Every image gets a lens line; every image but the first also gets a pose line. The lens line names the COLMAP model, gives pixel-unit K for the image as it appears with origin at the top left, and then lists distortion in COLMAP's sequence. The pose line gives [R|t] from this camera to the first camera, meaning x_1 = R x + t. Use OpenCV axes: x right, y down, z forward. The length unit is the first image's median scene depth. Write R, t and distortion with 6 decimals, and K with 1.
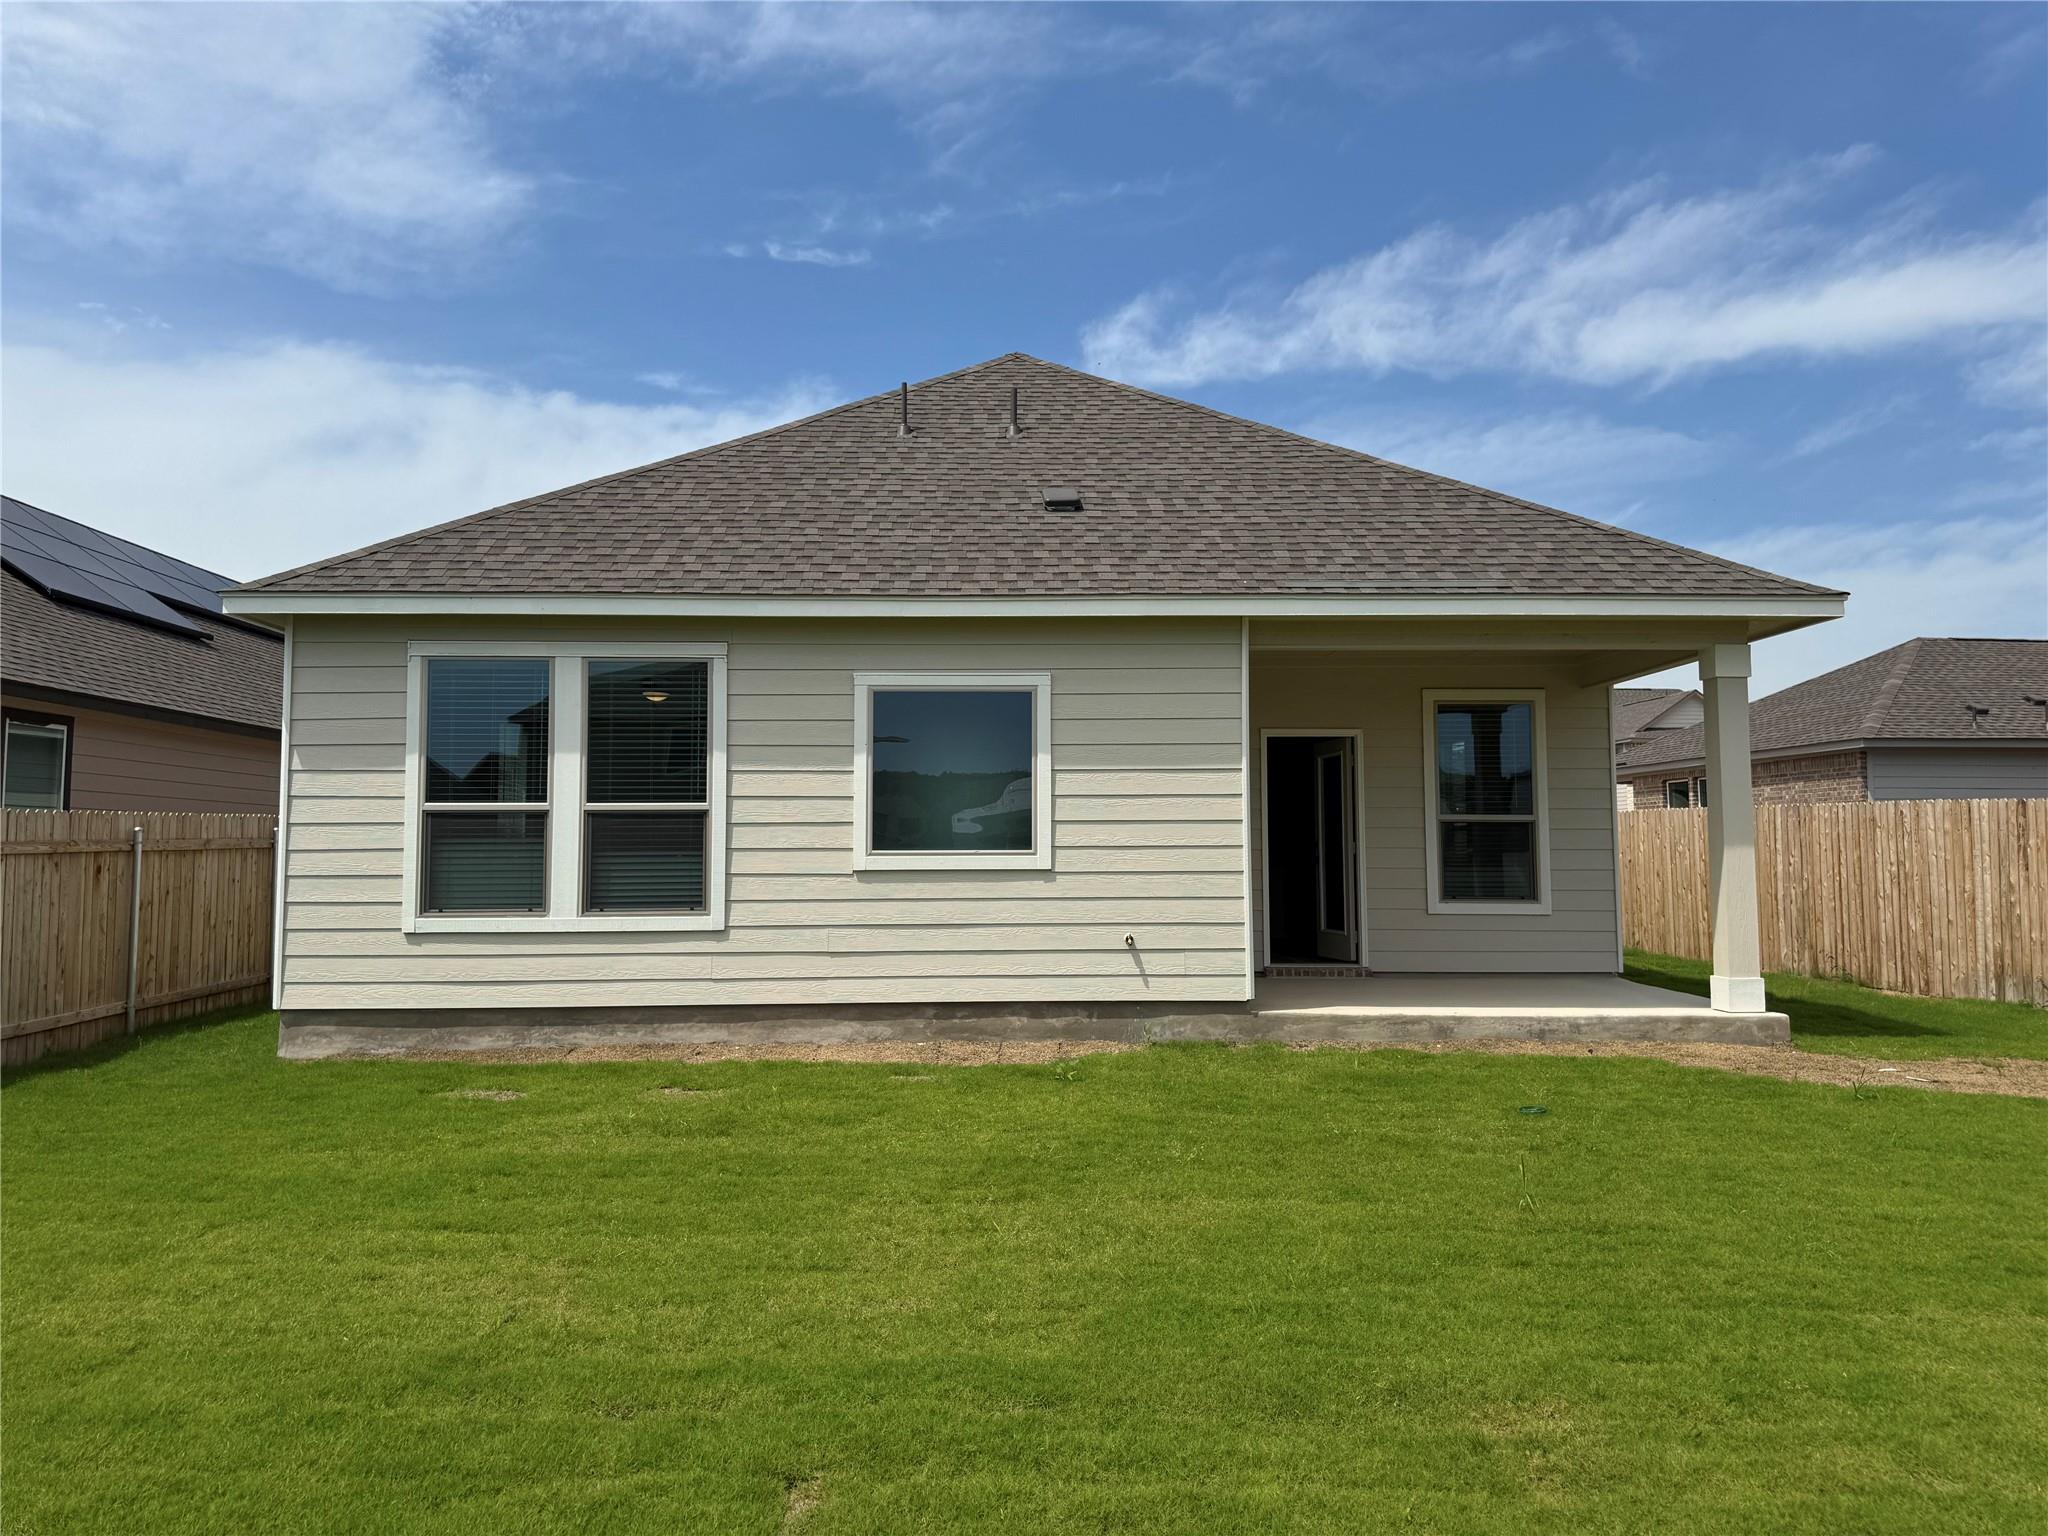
lens RADIAL K [[1440.3, 0, 1018.8], [0, 1440.3, 731.0], [0, 0, 1]] dist [0.064581, -0.085203]
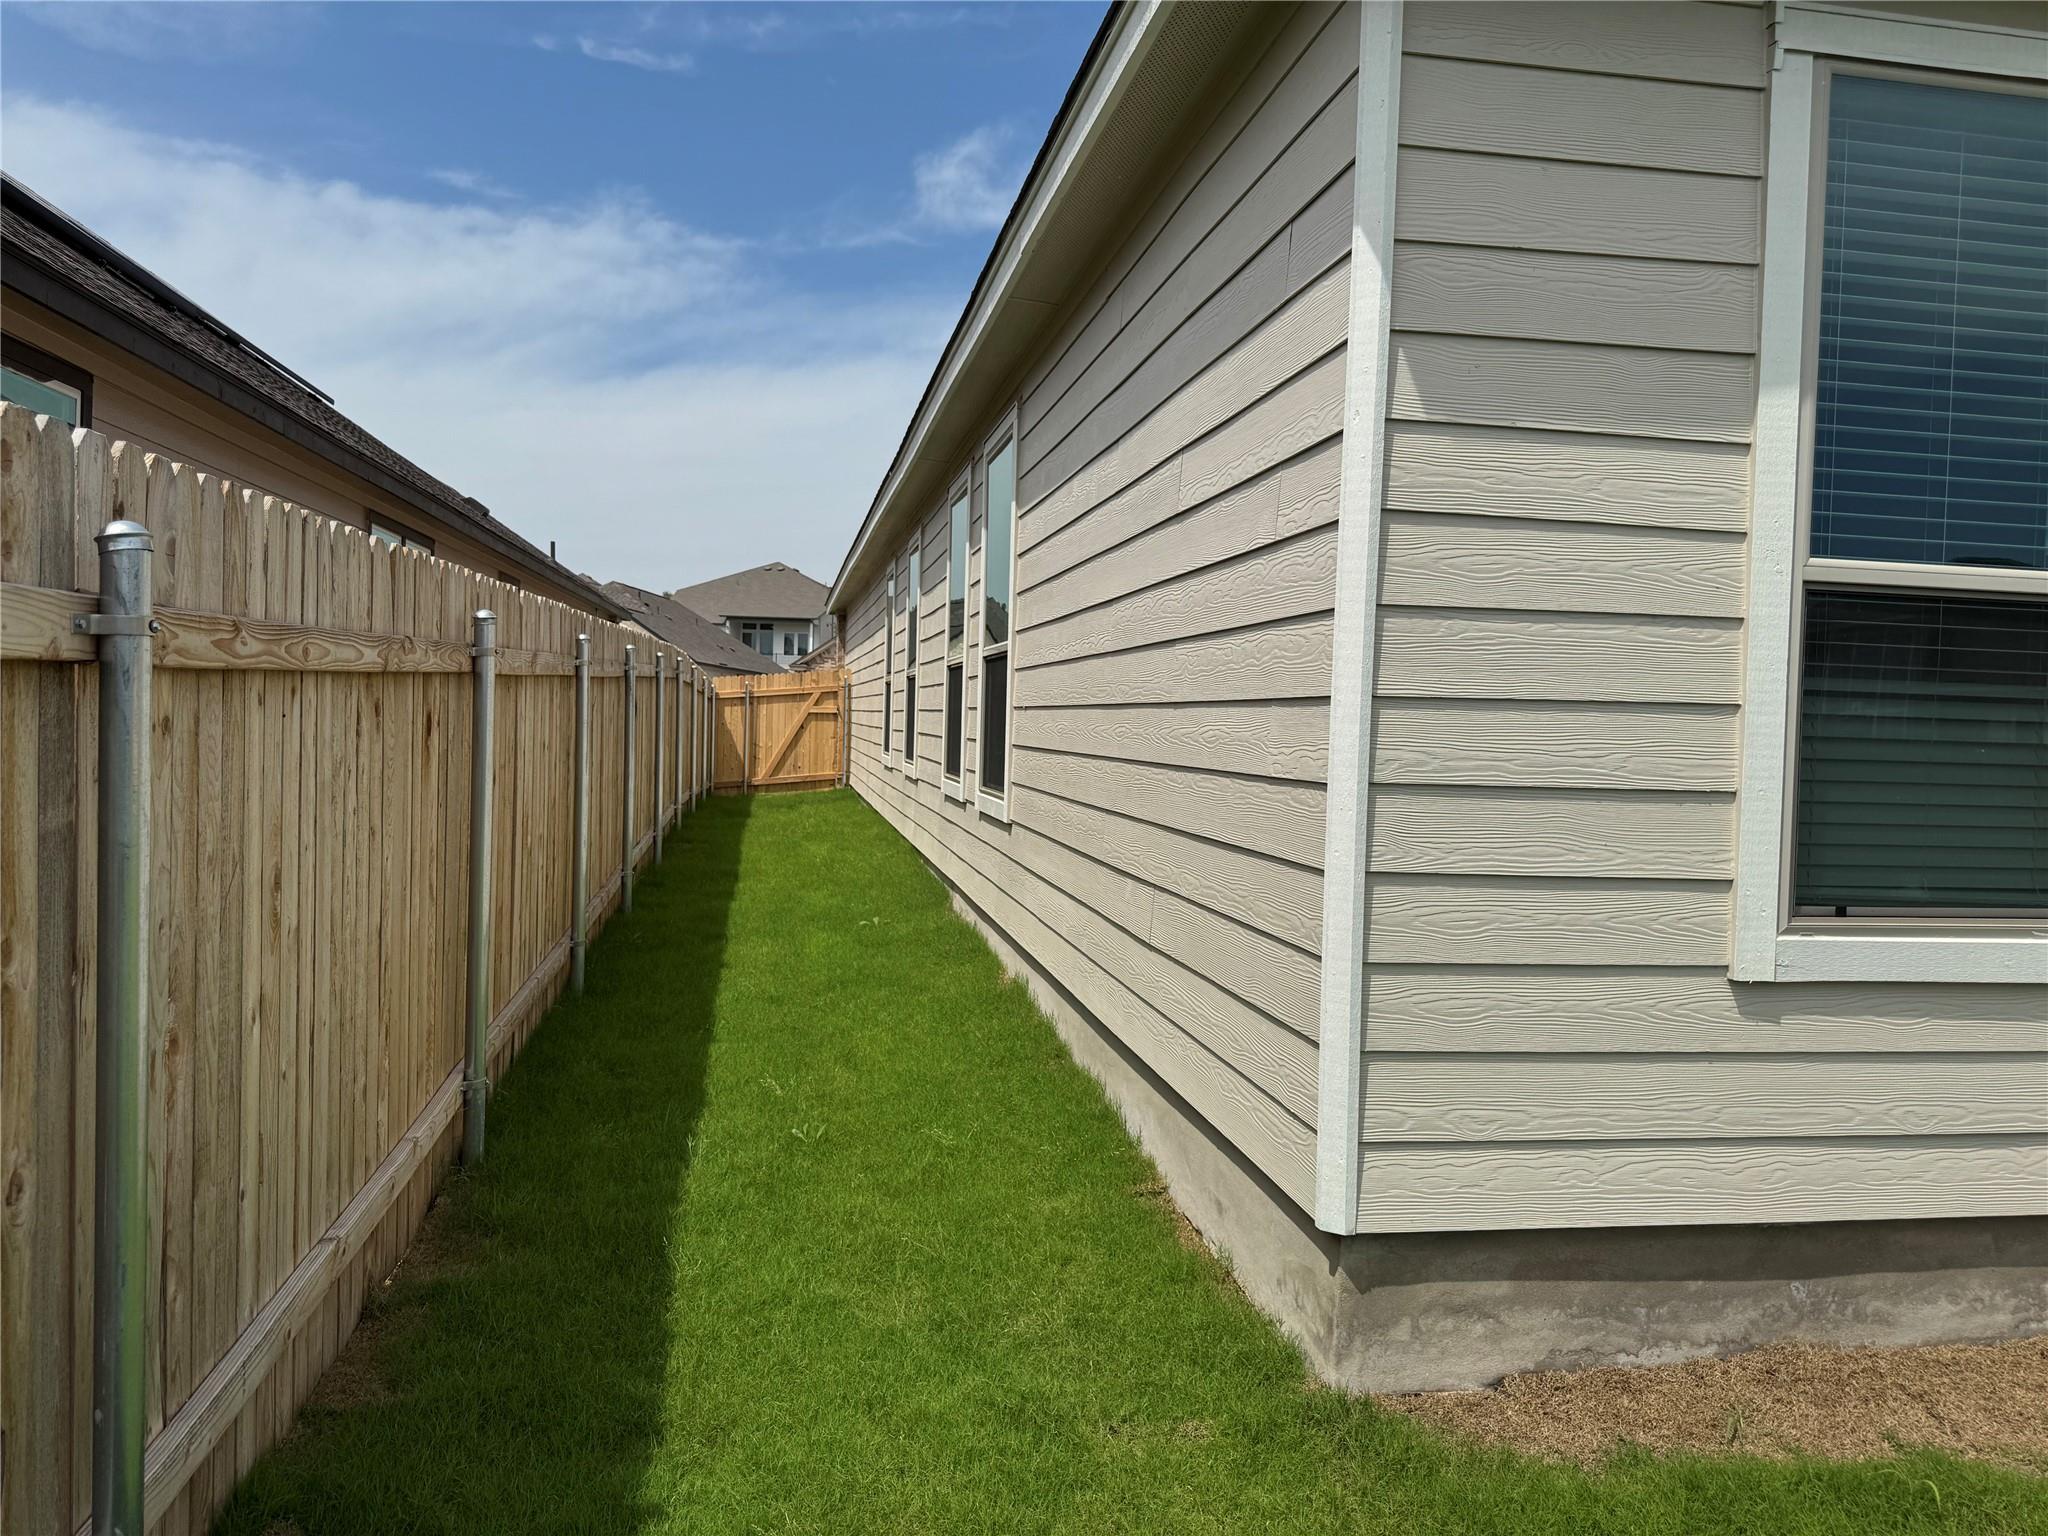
lens RADIAL K [[1418.2, 0, 997.6], [0, 1418.2, 695.0], [0, 0, 1]] dist [-0.000441, -0.000559]
pose [[0.988546, 0.035922, 0.146584, -0.531017], [-0.047322, 0.996057, 0.075038, 0.055075], [-0.143311, -0.081115, 0.986348, 0.627274]]
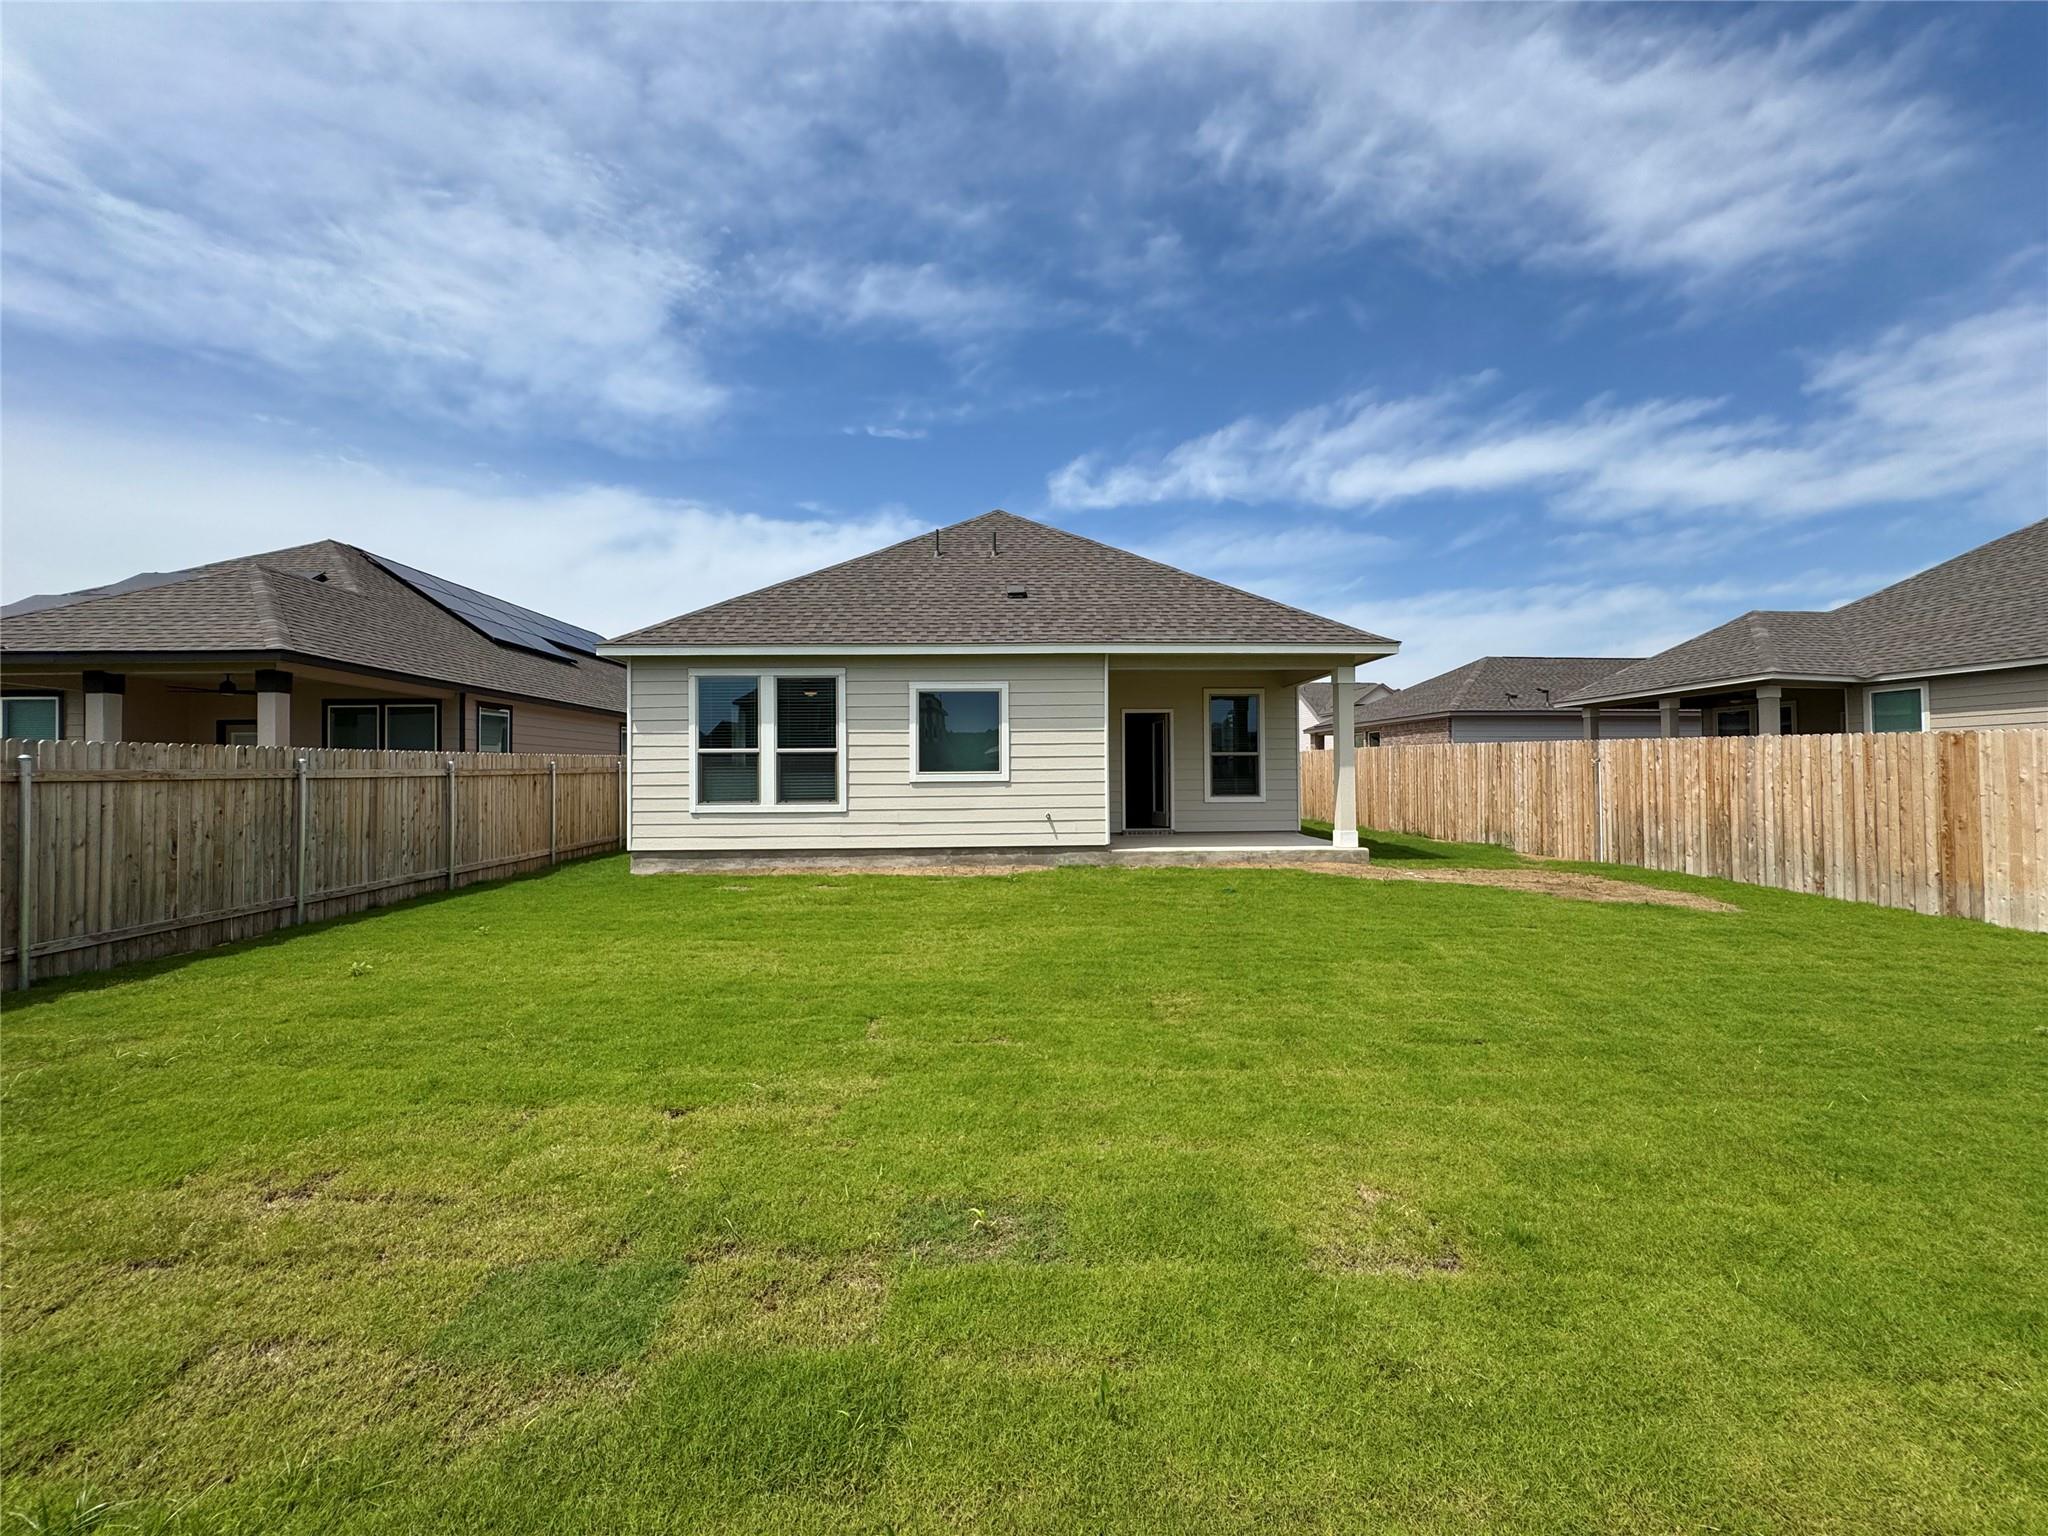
lens RADIAL K [[814.2, 0, 1022.1], [0, 814.2, 768.3], [0, 0, 1]] dist [-0.000490, 0.000464]
pose [[0.999943, -0.005664, 0.009033, 0.030391], [0.004961, 0.997094, 0.076015, -0.007418], [-0.009437, -0.075965, 0.997066, -0.125958]]
